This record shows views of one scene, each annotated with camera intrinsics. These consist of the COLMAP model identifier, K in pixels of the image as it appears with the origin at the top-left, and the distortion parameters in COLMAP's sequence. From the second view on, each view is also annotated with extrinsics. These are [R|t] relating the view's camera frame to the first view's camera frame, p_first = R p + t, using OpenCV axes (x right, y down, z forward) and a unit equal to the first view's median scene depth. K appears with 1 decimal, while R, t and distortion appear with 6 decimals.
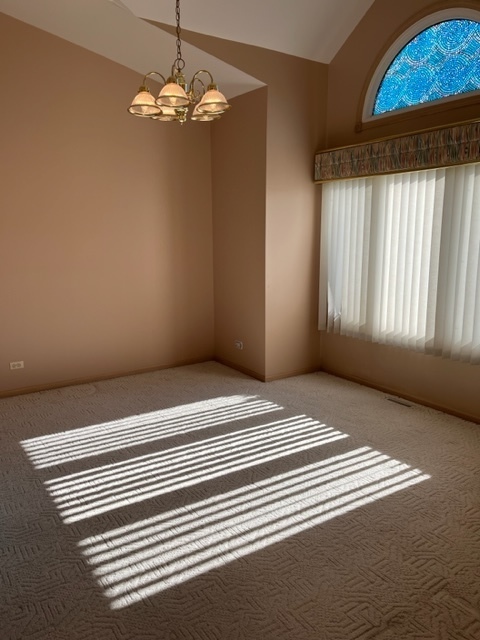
lens RADIAL K [[486.6, 0, 242.8], [0, 486.6, 319.6], [0, 0, 1]] dist [0.029923, -0.043867]
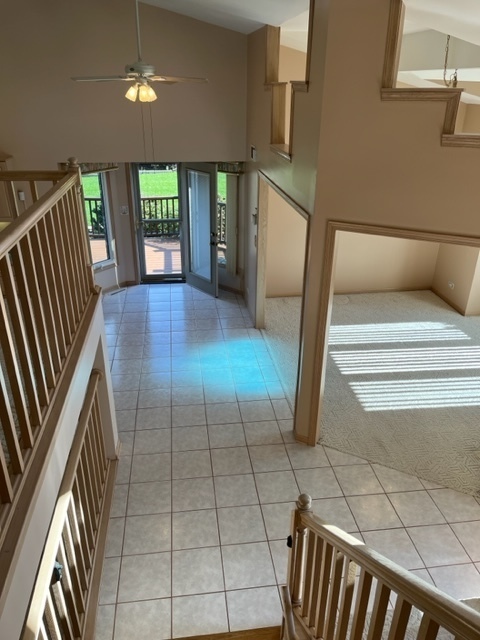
lens RADIAL K [[486.6, 0, 238.5], [0, 486.6, 316.0], [0, 0, 1]] dist [0.029923, -0.043867]
pose [[0.896687, 0.203050, -0.393348, 0.029467], [-0.097510, 0.957368, 0.271916, -0.358984], [0.431791, -0.205468, 0.878259, -1.007422]]
